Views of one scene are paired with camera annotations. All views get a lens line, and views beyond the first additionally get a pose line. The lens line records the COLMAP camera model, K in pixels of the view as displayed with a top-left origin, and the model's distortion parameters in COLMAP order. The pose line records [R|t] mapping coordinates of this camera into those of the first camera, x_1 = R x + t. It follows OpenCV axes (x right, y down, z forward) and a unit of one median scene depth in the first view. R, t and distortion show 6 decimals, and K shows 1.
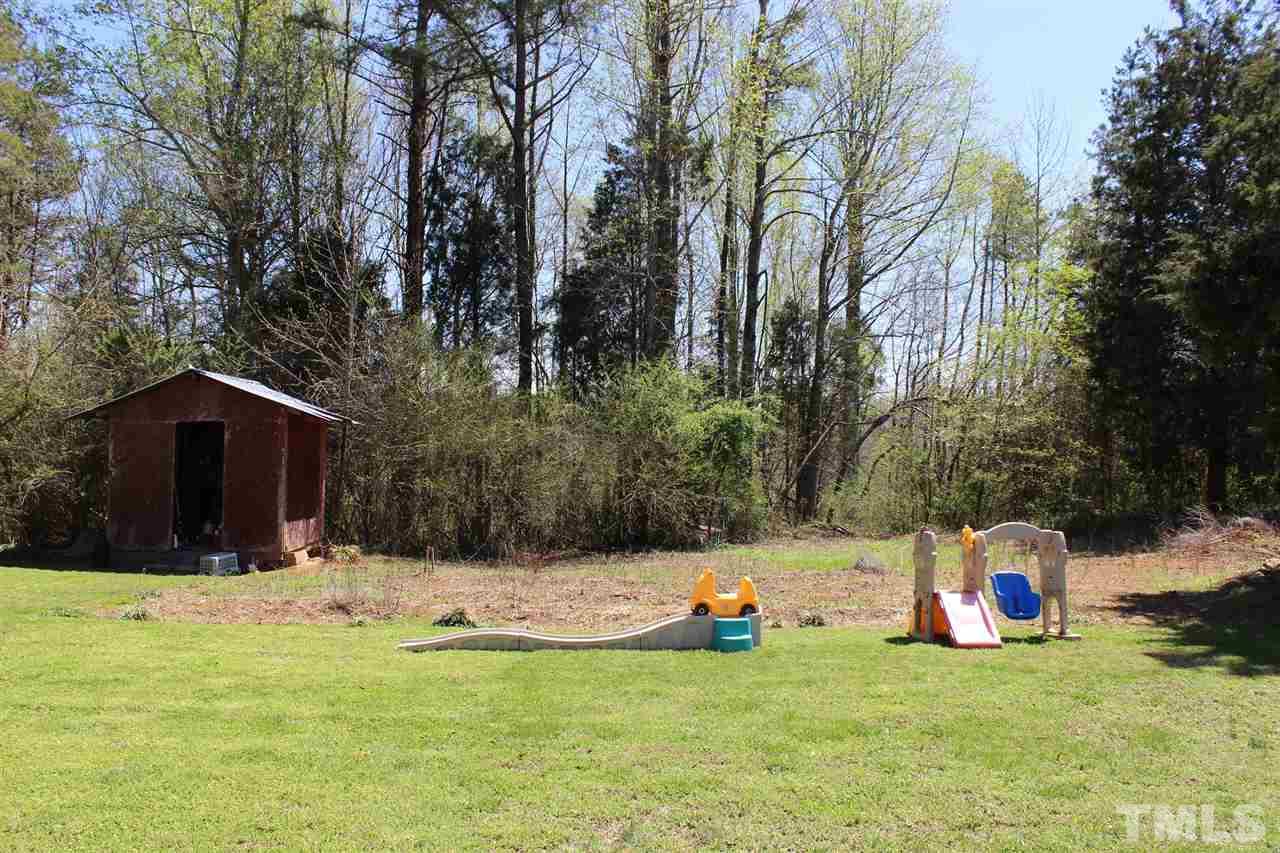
lens RADIAL K [[1061.4, 0, 640.0], [0, 1061.4, 426.5], [0, 0, 1]] dist [-0.180520, 0.172535]
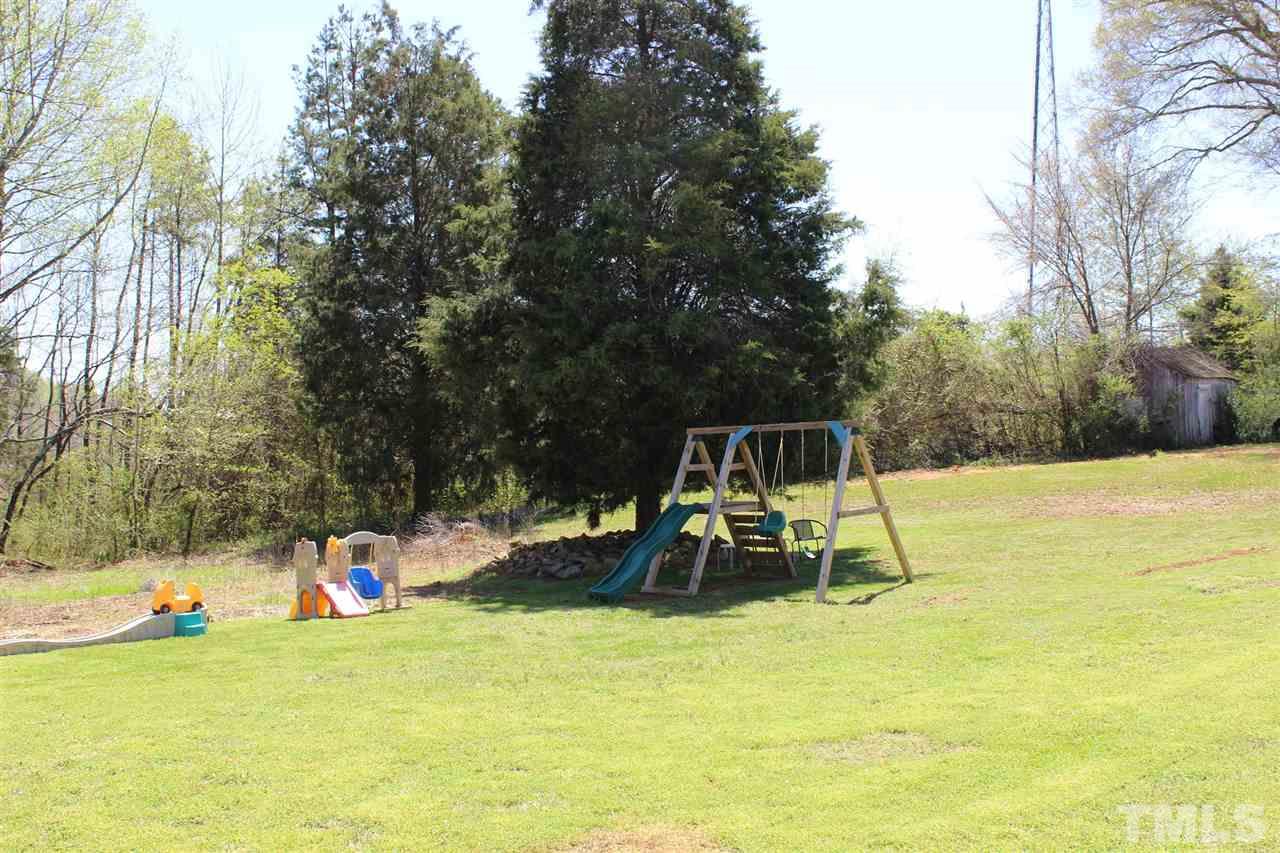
lens RADIAL K [[1592.1, 0, 641.9], [0, 1592.1, 409.3], [0, 0, 1]] dist [0.027927, 0.043632]
pose [[0.761007, -0.011110, 0.648649, -0.423710], [0.011155, 0.999930, 0.004040, -0.044429], [-0.648648, 0.004161, 0.761077, -0.506286]]
